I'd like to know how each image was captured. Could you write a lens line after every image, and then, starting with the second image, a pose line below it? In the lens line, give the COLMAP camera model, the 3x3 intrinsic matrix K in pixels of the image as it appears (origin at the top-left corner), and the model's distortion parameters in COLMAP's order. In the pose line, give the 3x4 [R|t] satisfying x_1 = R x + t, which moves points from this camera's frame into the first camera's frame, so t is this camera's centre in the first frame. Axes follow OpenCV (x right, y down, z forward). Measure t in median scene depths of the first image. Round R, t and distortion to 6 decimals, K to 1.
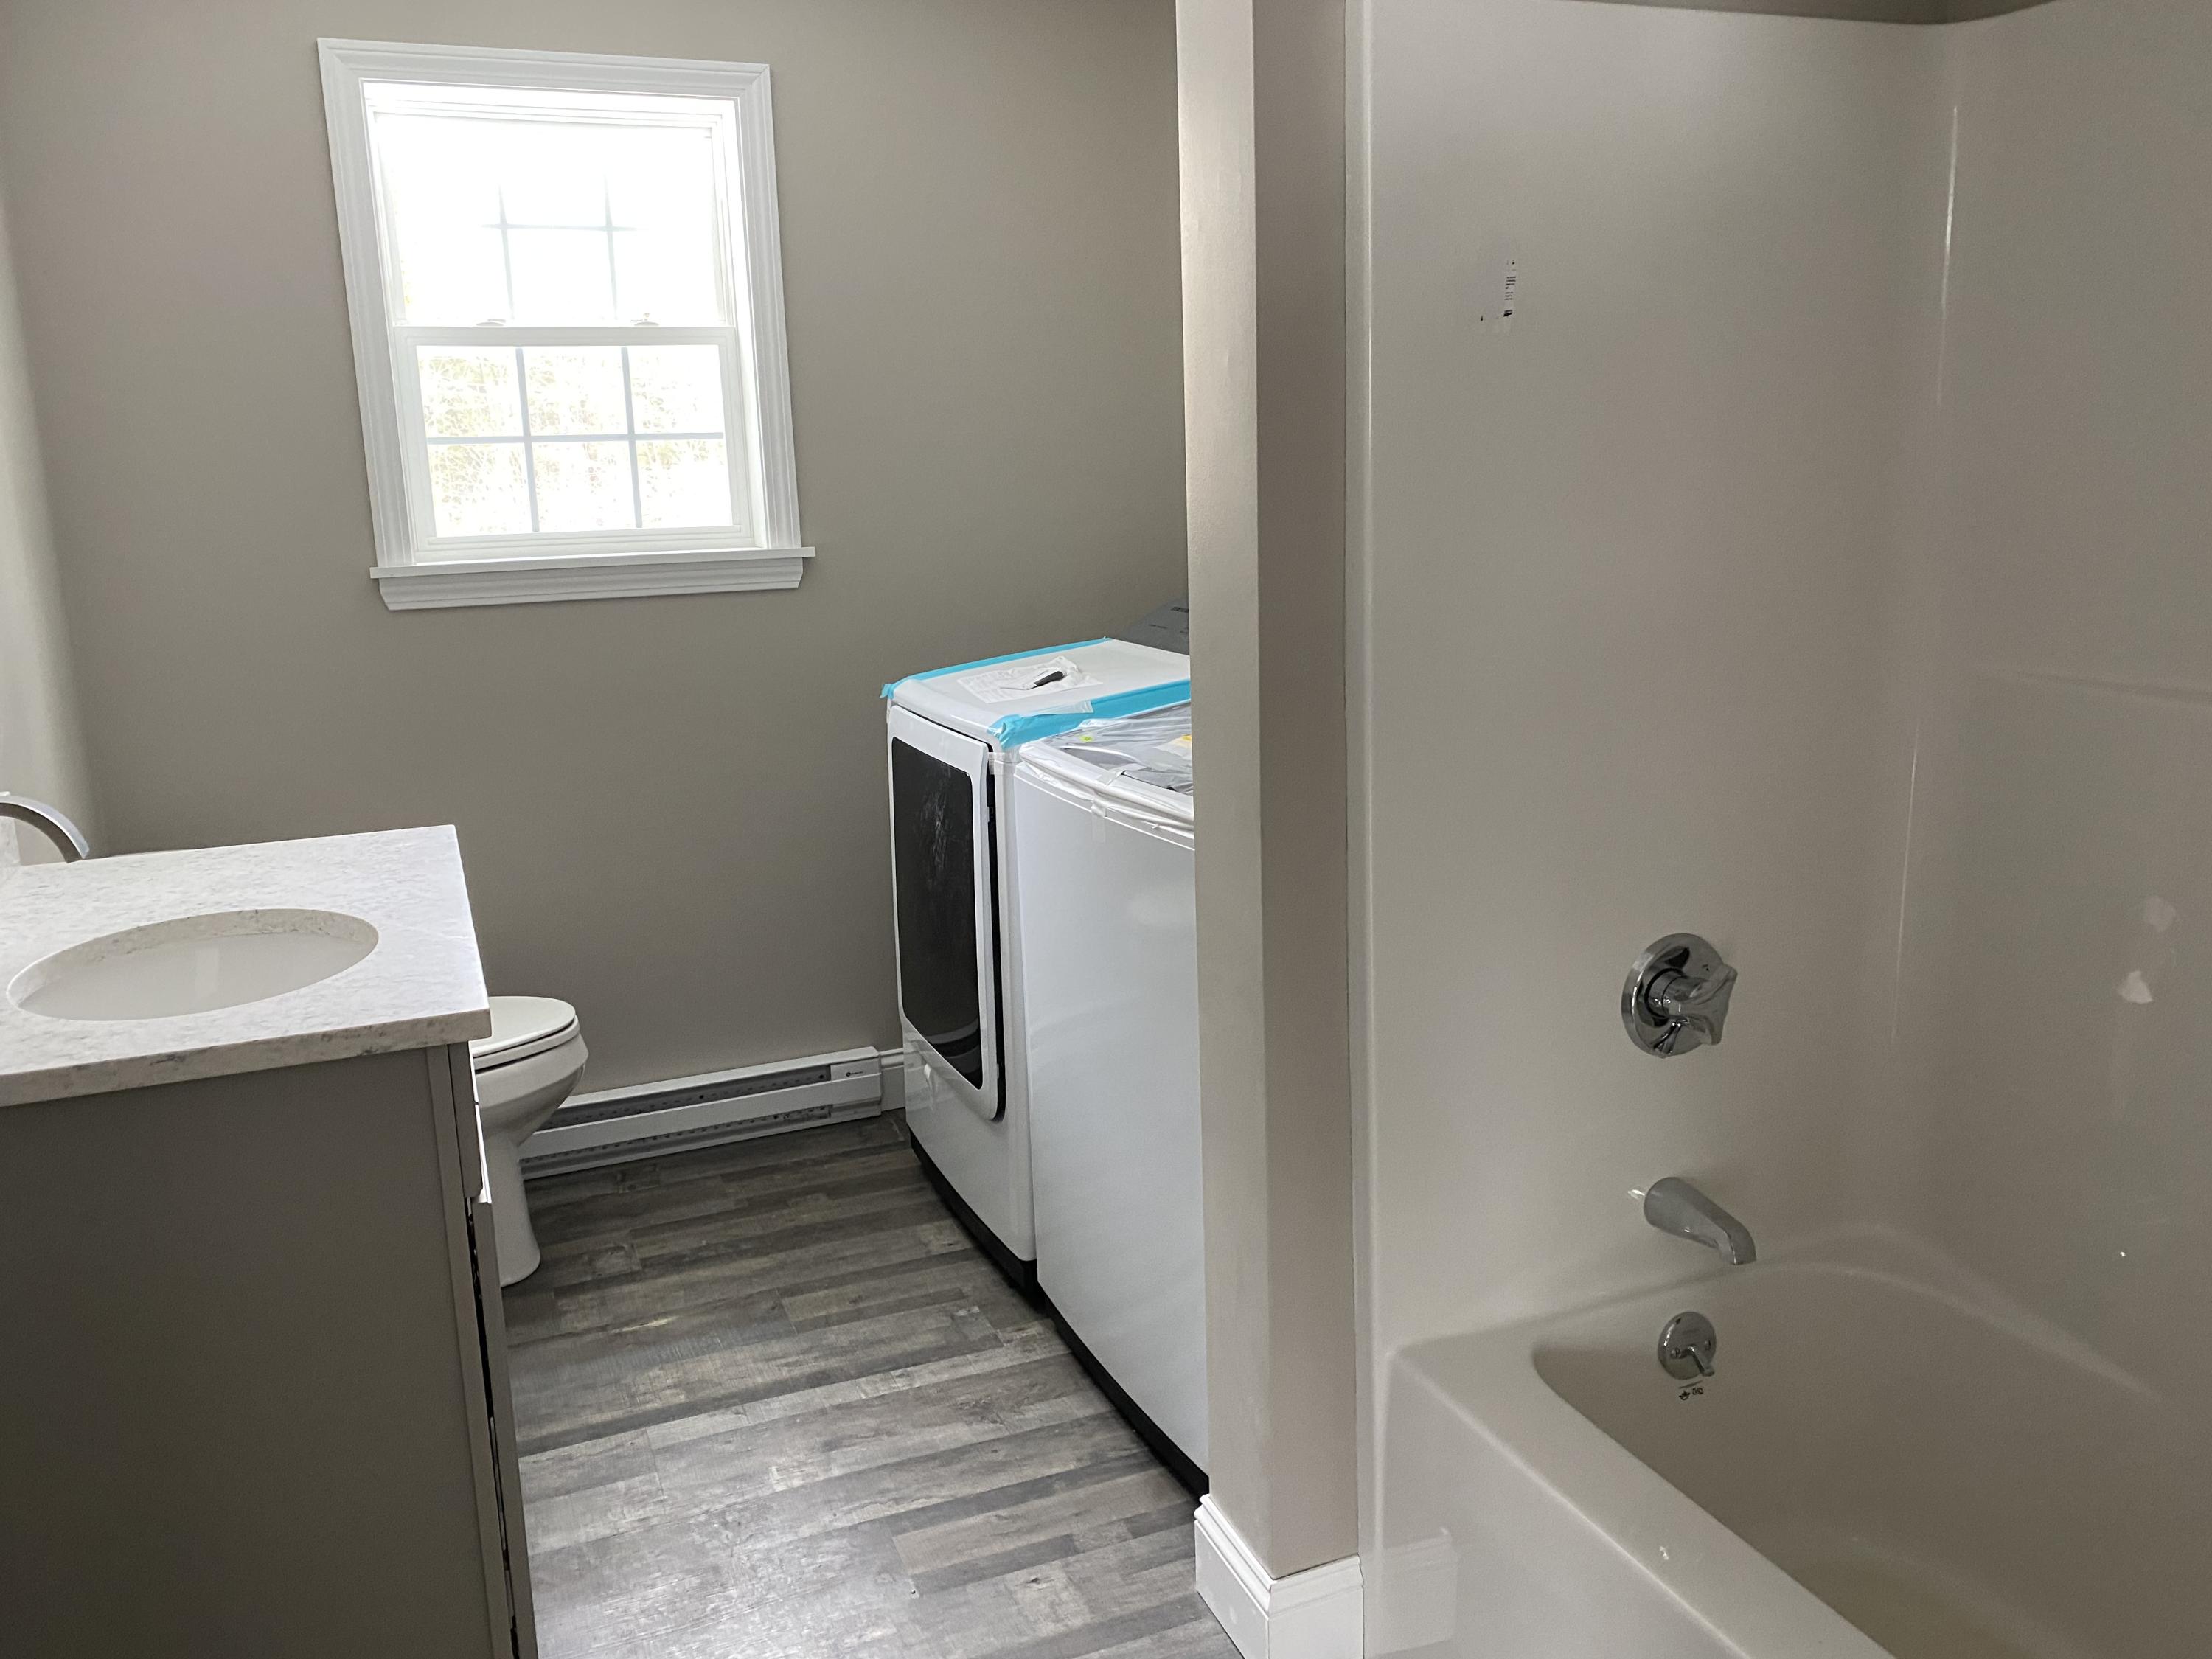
lens RADIAL K [[1682.9, 0, 1101.7], [0, 1682.9, 819.1], [0, 0, 1]] dist [0.004276, -0.003105]
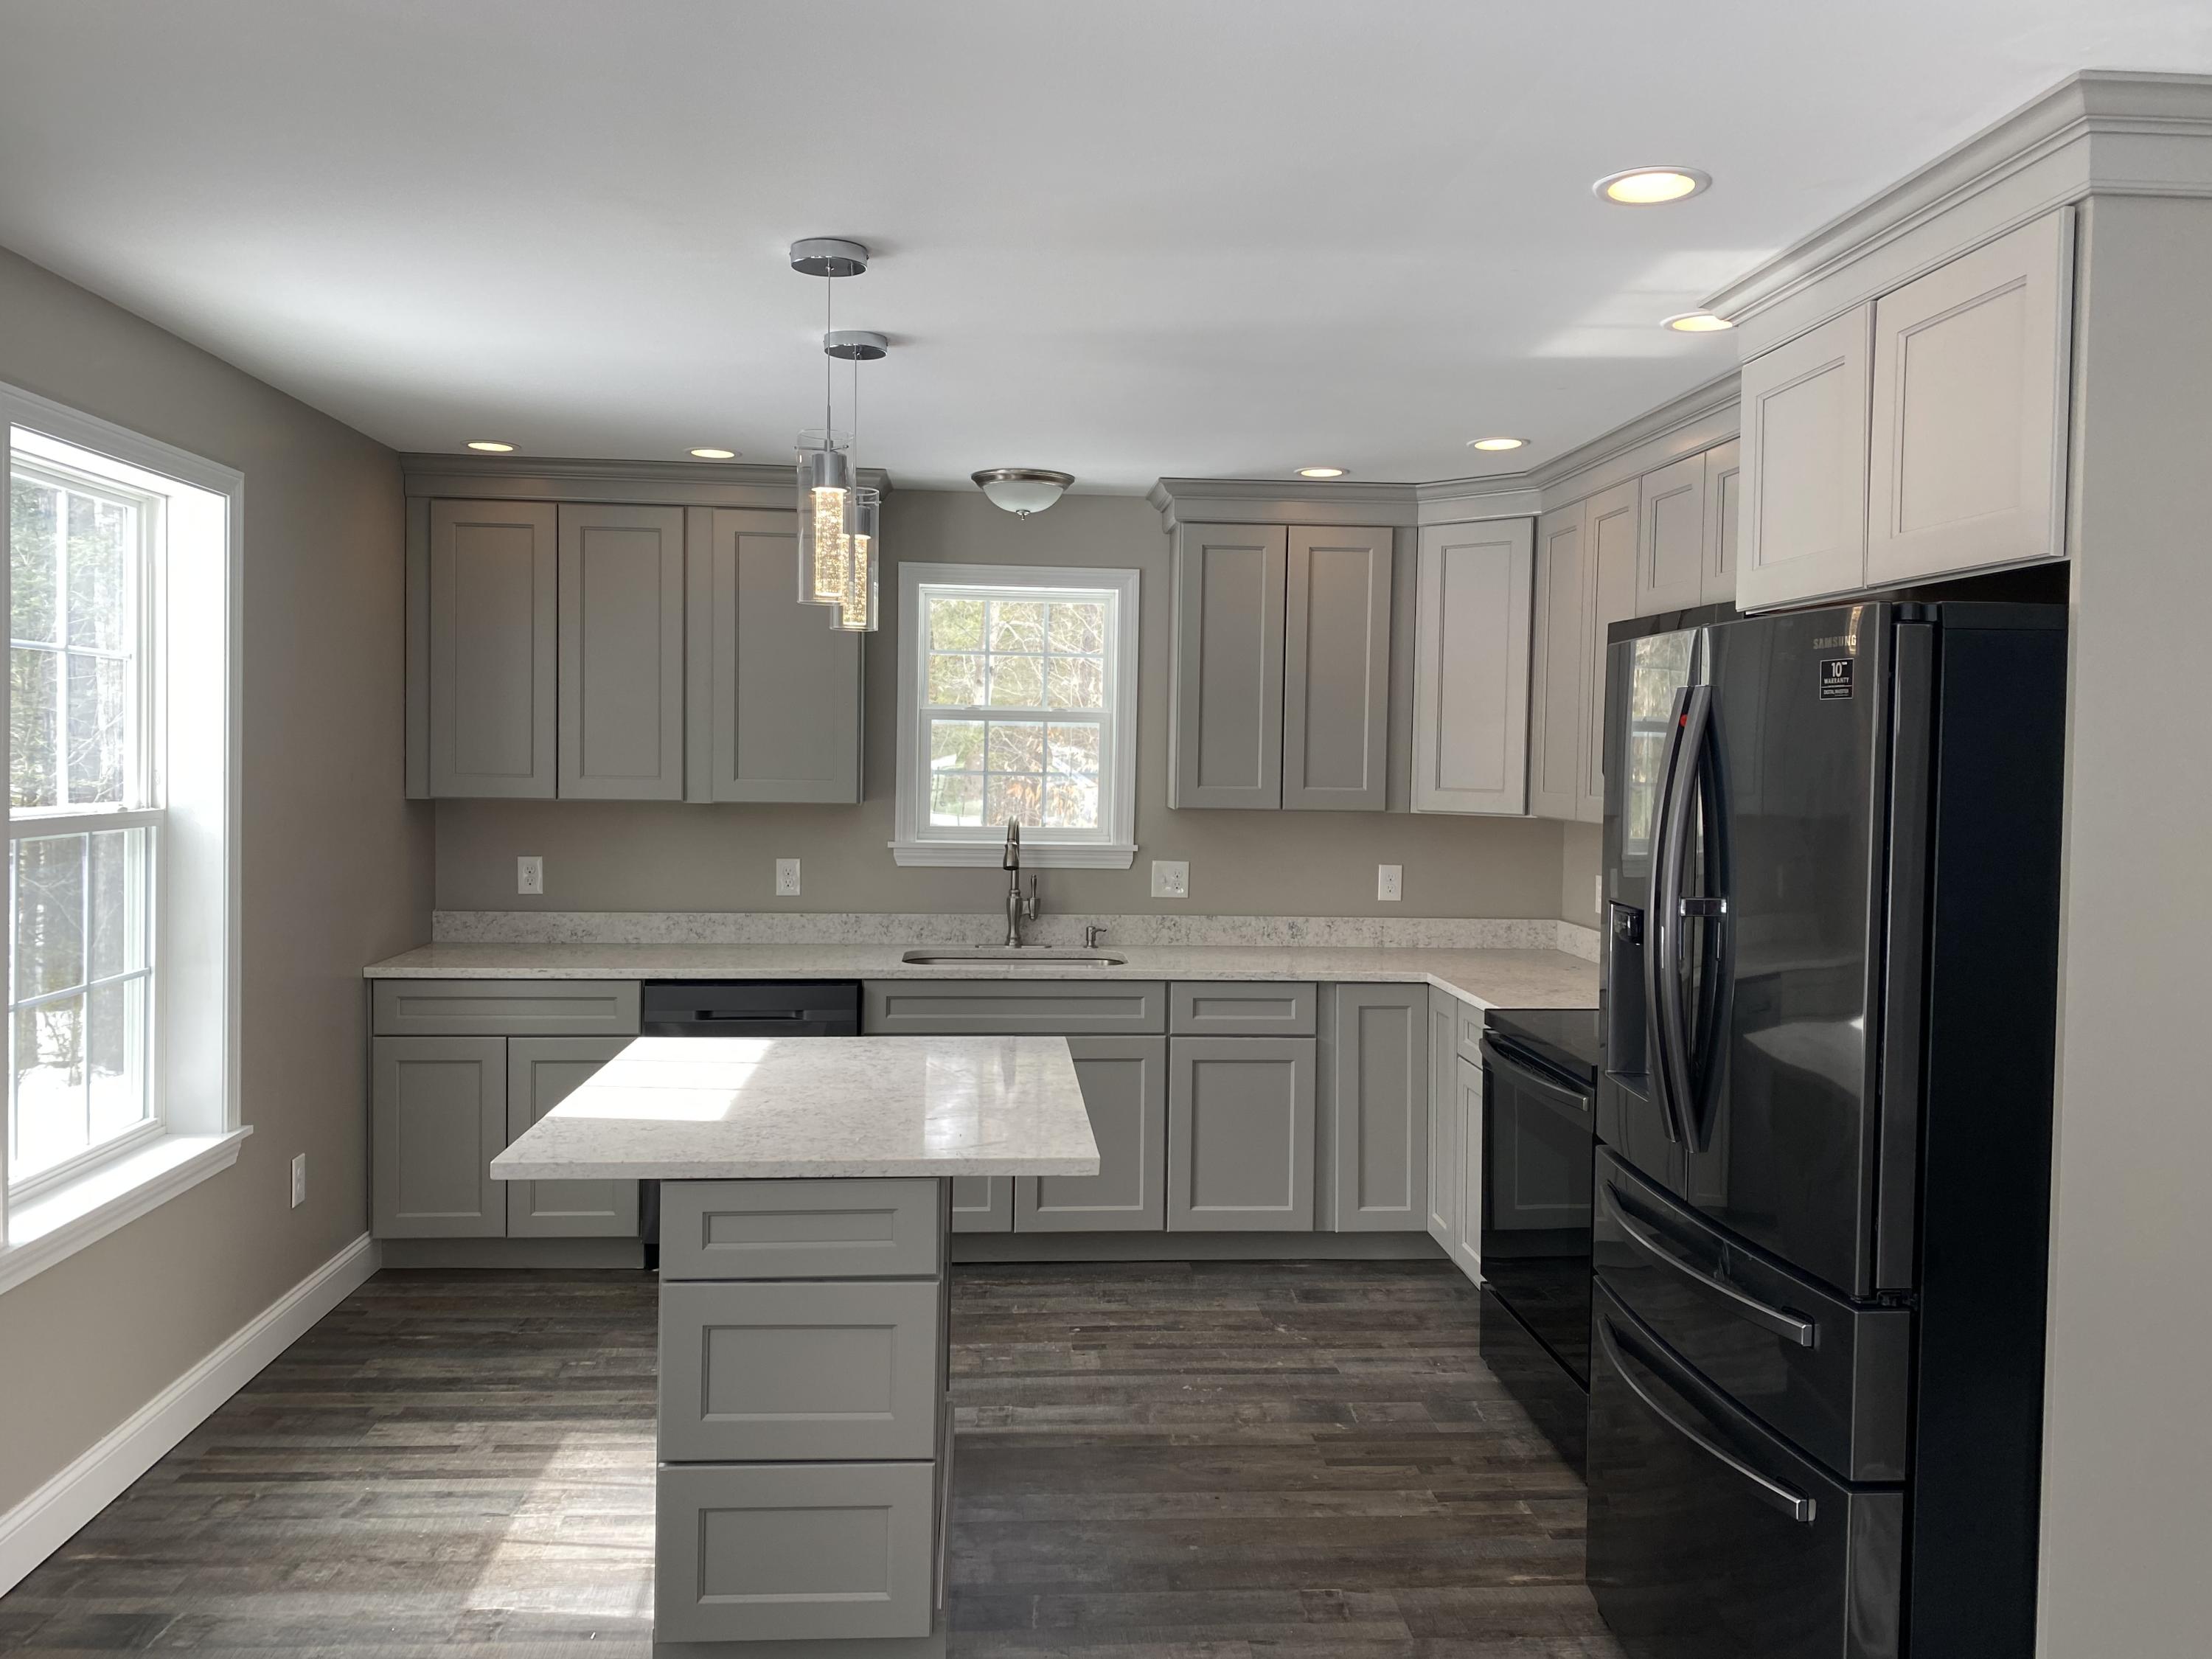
lens RADIAL K [[1682.9, 0, 1101.7], [0, 1682.9, 819.1], [0, 0, 1]] dist [0.004276, -0.003105]
pose [[0.945997, 0.063283, -0.317938, 0.326549], [-0.112142, 0.984092, -0.137793, 0.044761], [0.304160, 0.166006, 0.938045, -0.576223]]
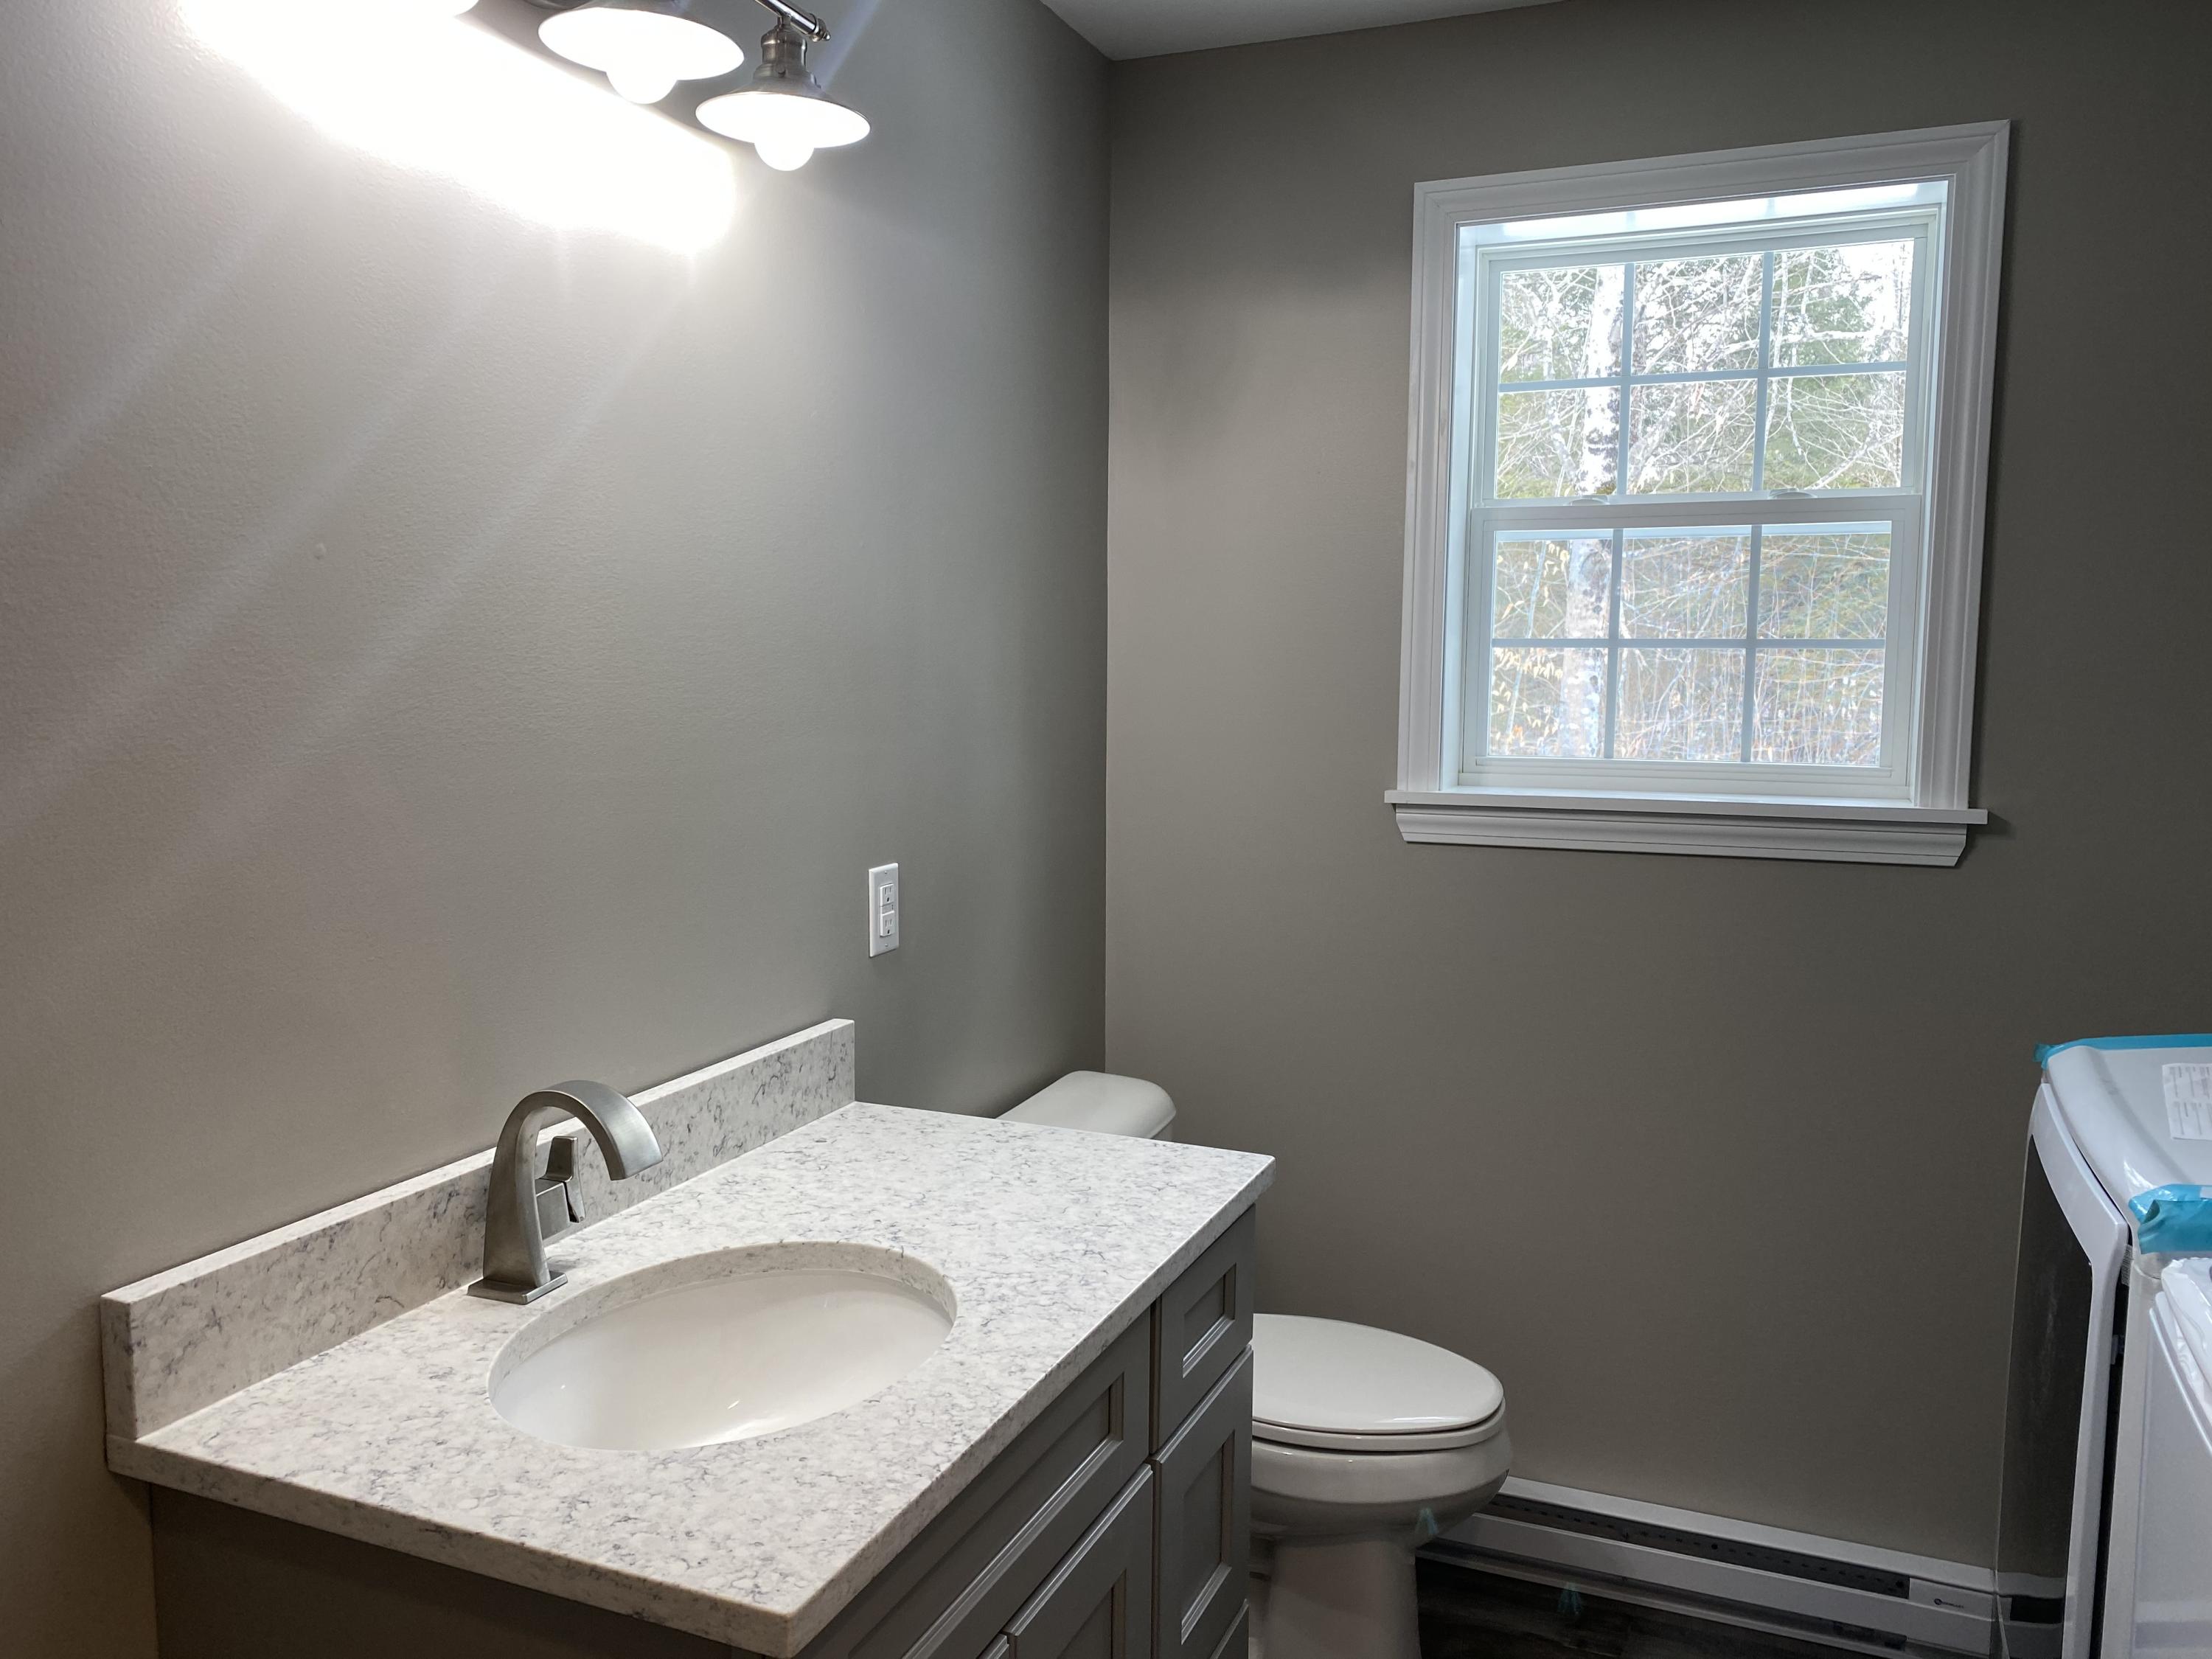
lens RADIAL K [[1682.9, 0, 1101.7], [0, 1682.9, 819.1], [0, 0, 1]] dist [0.004276, -0.003105]
pose [[0.699582, 0.103103, -0.707074, 0.060257], [-0.167389, 0.985648, -0.021892, -0.087686], [0.694669, 0.133671, 0.706800, 0.290125]]
